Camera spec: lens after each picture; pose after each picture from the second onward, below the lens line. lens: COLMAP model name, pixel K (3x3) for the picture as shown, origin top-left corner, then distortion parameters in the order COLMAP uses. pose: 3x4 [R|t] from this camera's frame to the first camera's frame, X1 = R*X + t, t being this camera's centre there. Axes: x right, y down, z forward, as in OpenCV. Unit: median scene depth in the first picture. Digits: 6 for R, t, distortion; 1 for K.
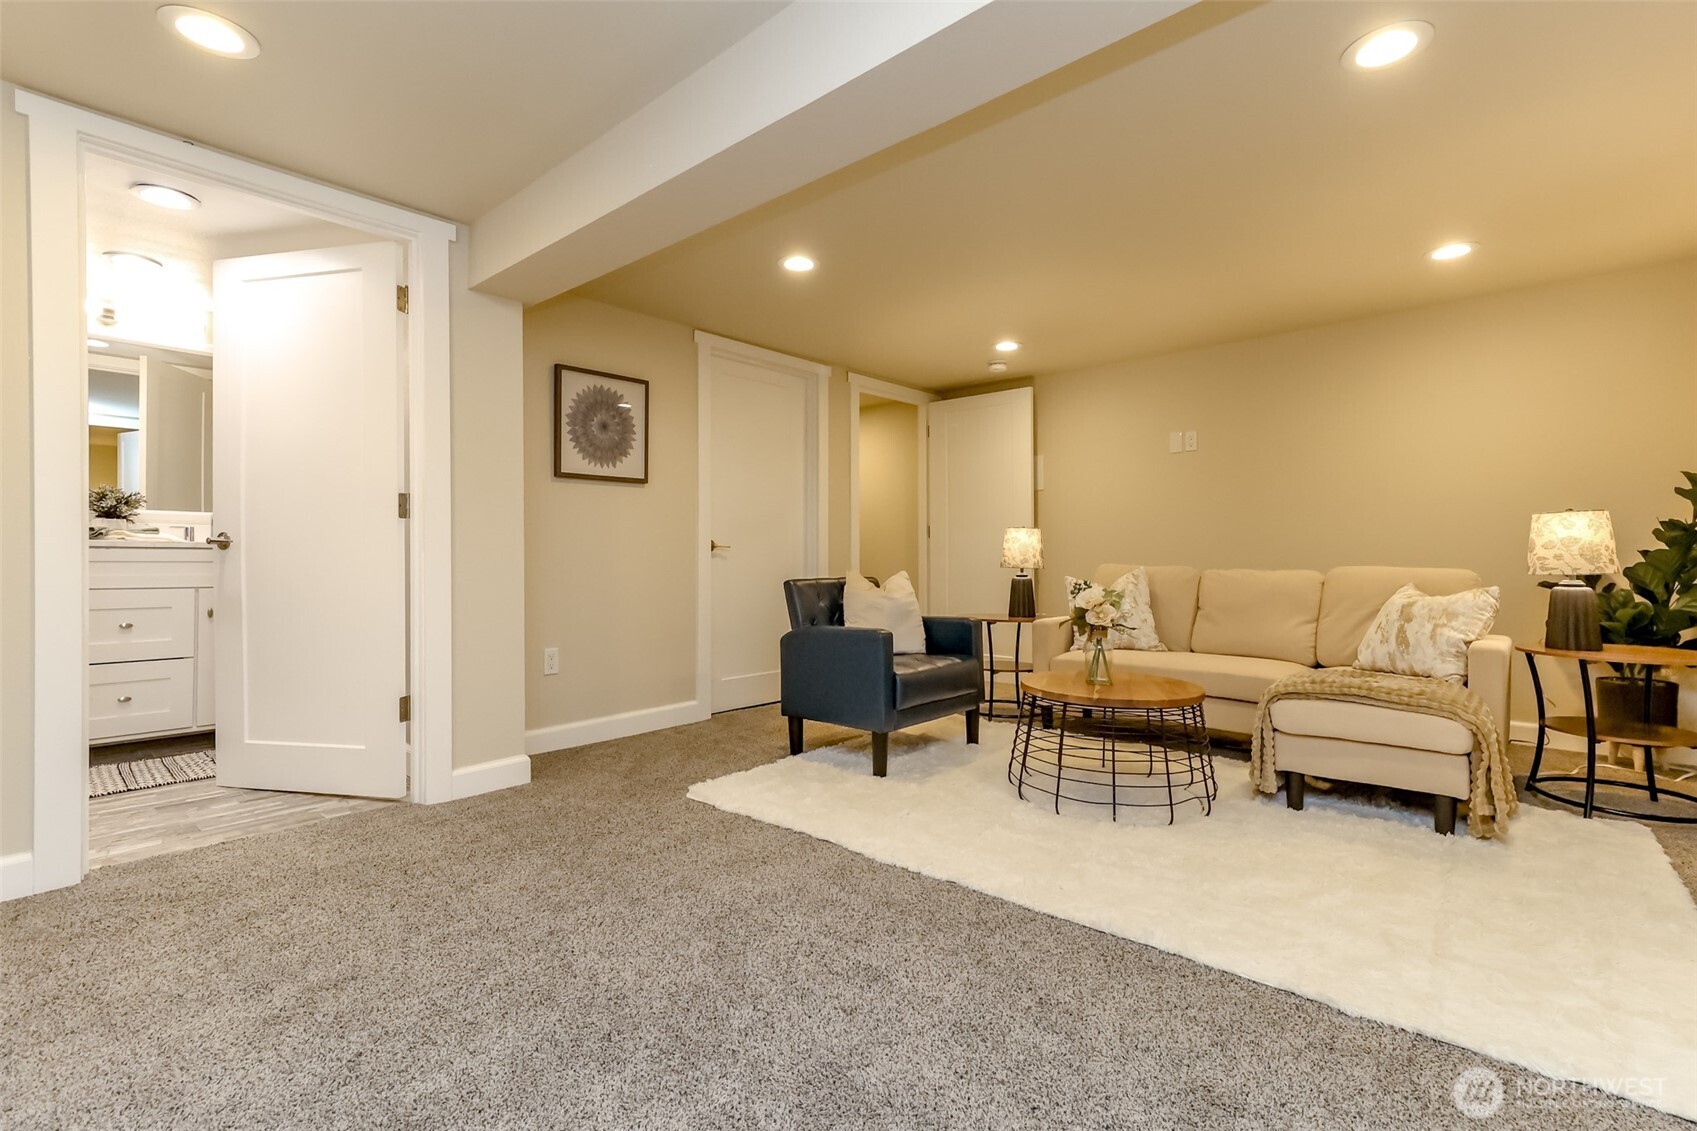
lens RADIAL K [[774.5, 0, 856.7], [0, 774.5, 561.0], [0, 0, 1]] dist [-0.001966, -0.000046]
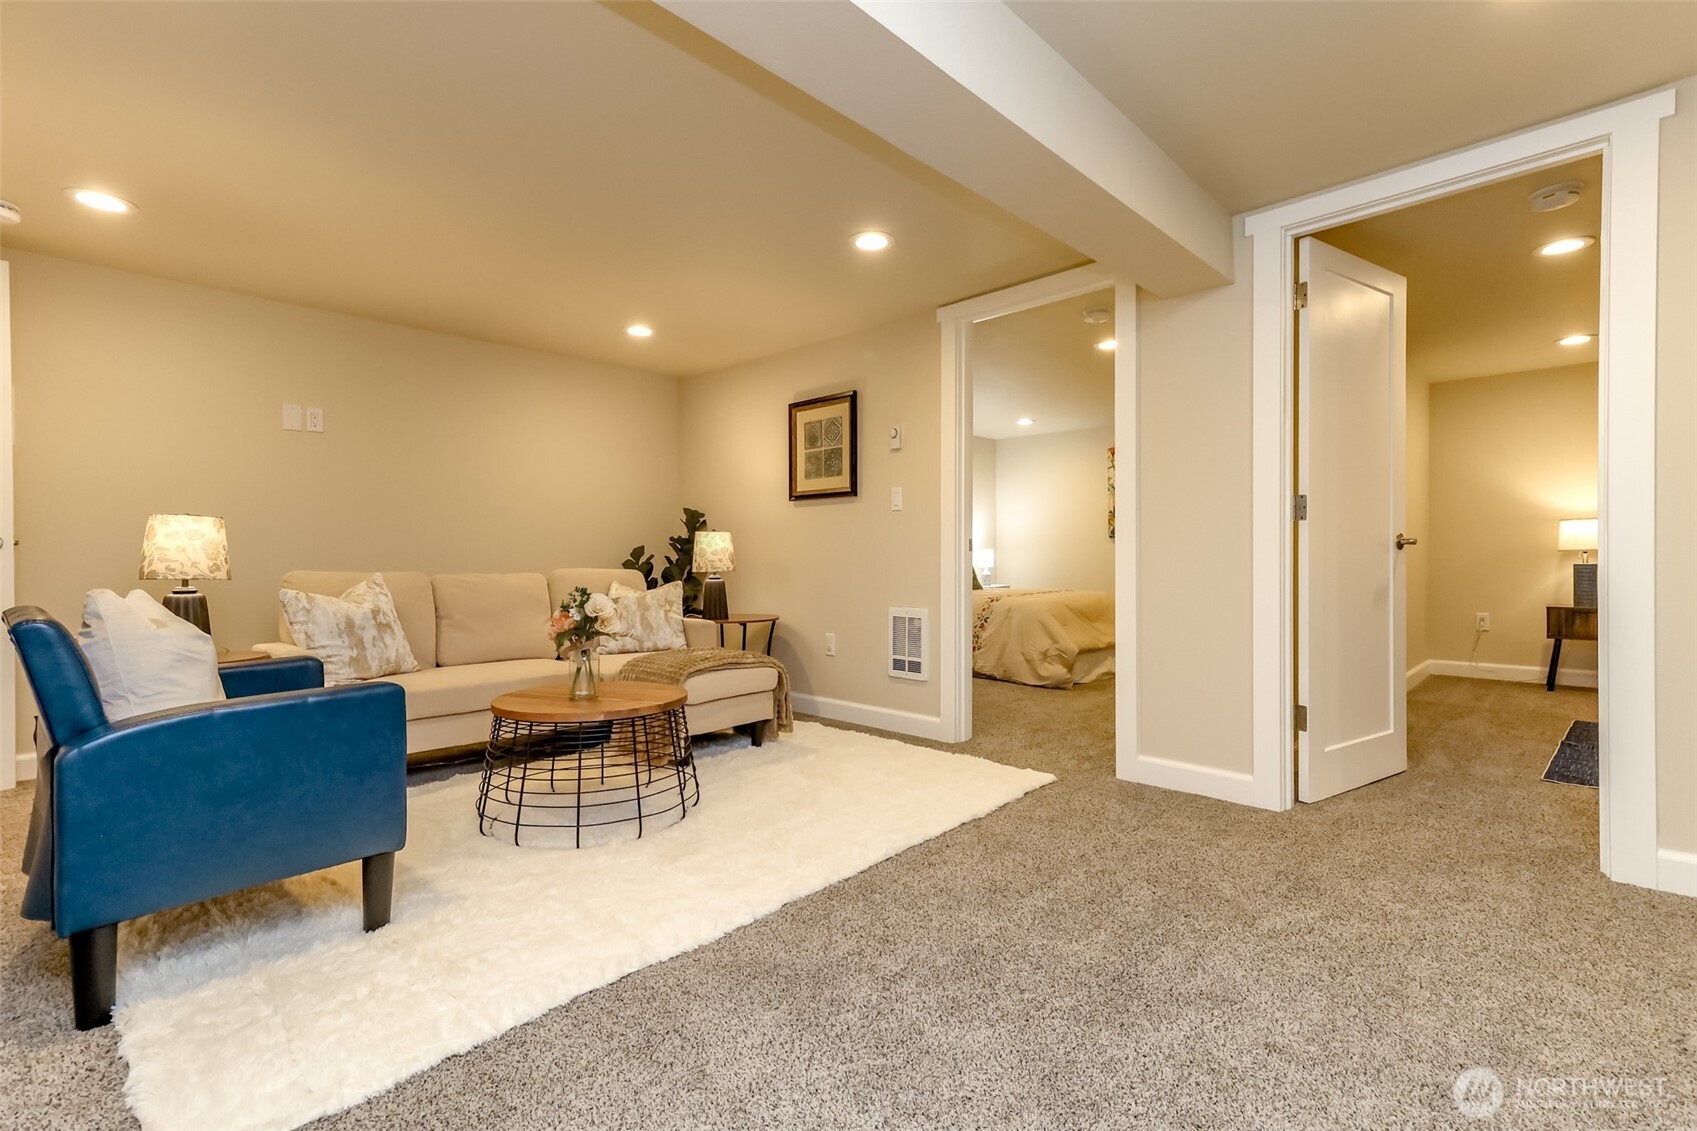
lens RADIAL K [[774.5, 0, 852.6], [0, 774.5, 561.7], [0, 0, 1]] dist [-0.001966, -0.000046]
pose [[0.034388, -0.008882, 0.999369, -0.589675], [0.003048, 0.999957, 0.008783, -0.014142], [-0.999404, 0.002744, 0.034413, 0.624688]]
